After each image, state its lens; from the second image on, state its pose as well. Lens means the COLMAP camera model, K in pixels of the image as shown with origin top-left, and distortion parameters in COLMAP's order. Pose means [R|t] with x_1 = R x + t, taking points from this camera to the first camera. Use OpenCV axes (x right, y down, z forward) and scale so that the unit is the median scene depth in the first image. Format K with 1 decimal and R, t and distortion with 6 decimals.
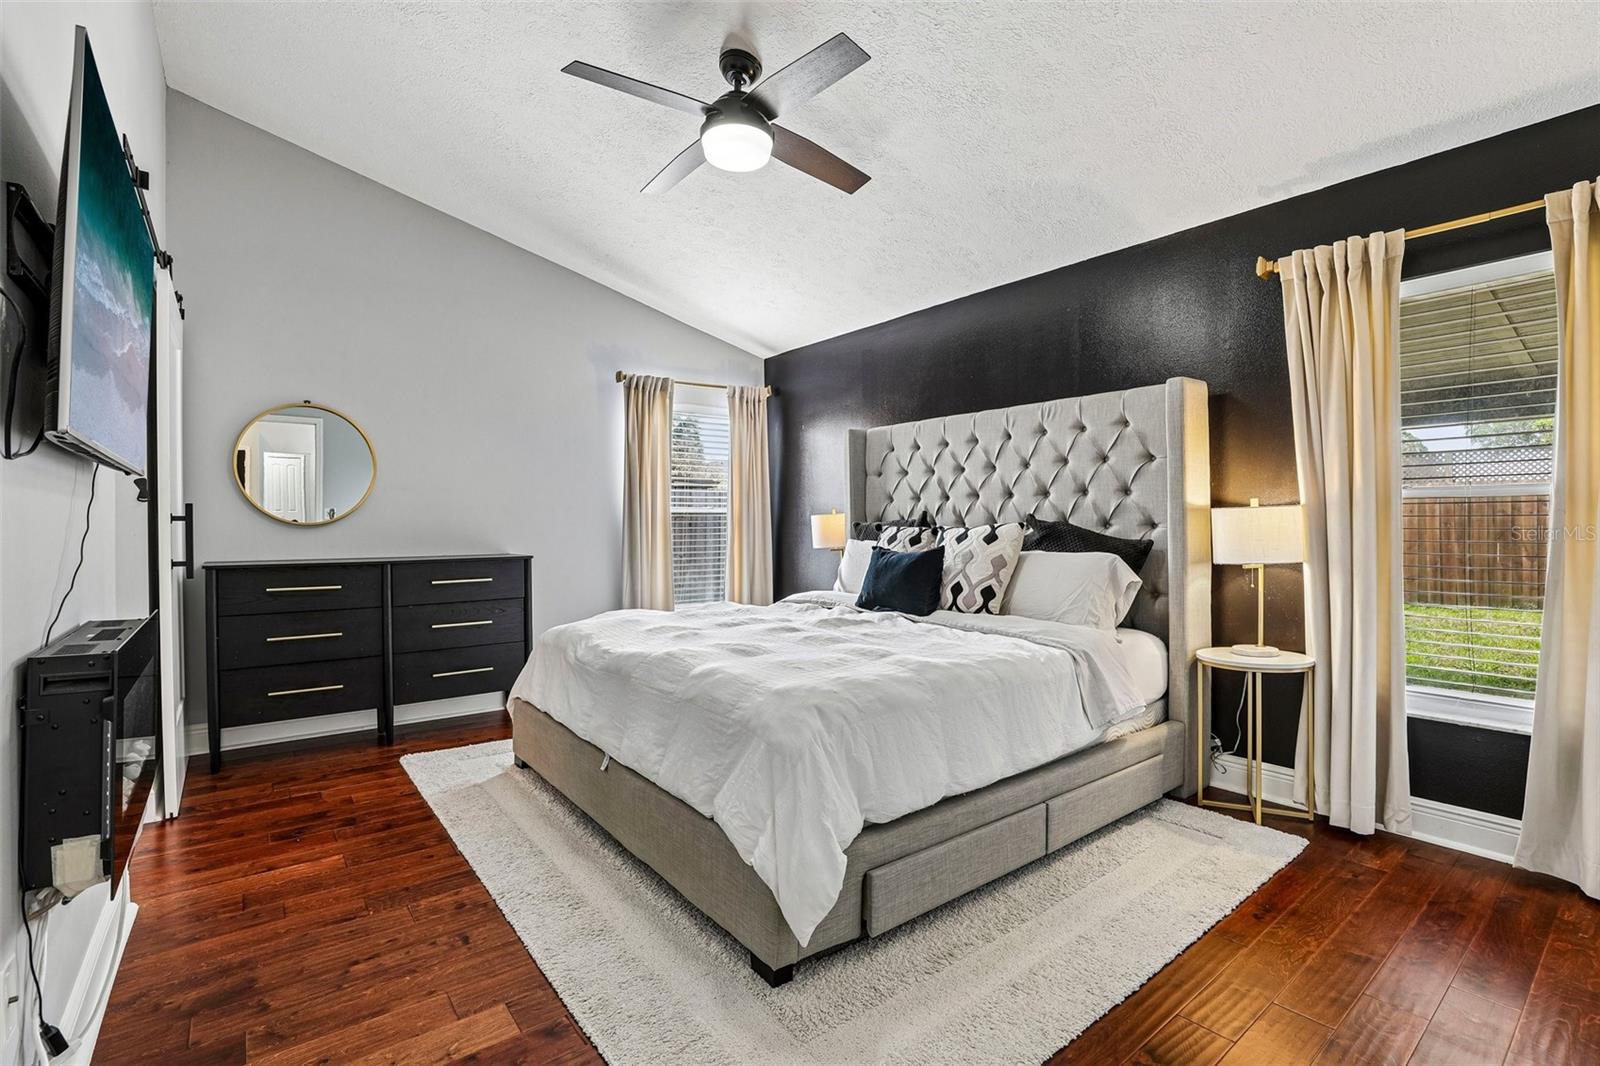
lens RADIAL K [[726.9, 0, 795.3], [0, 726.9, 531.6], [0, 0, 1]] dist [-0.028843, 0.002817]
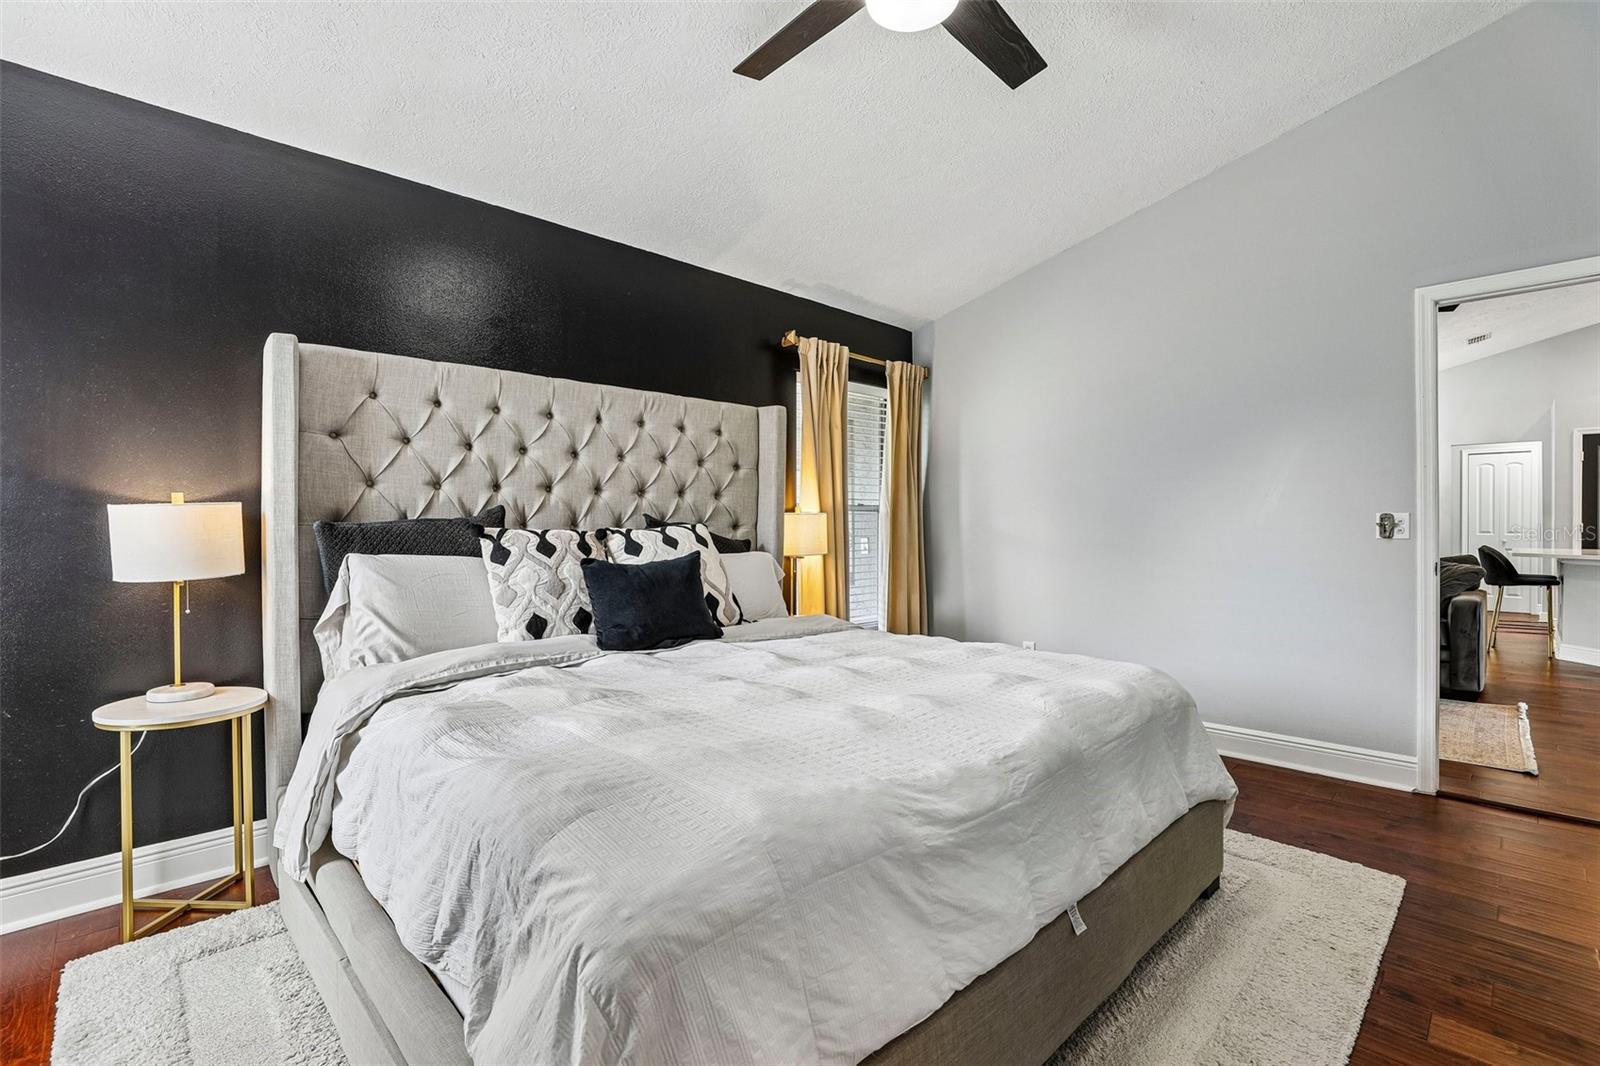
lens RADIAL K [[726.9, 0, 801.2], [0, 726.9, 526.7], [0, 0, 1]] dist [-0.028843, 0.002817]
pose [[-0.103566, -0.009280, 0.994579, -0.583978], [0.000297, 0.999956, 0.009361, -0.017616], [-0.994623, 0.001265, -0.103559, 0.902387]]
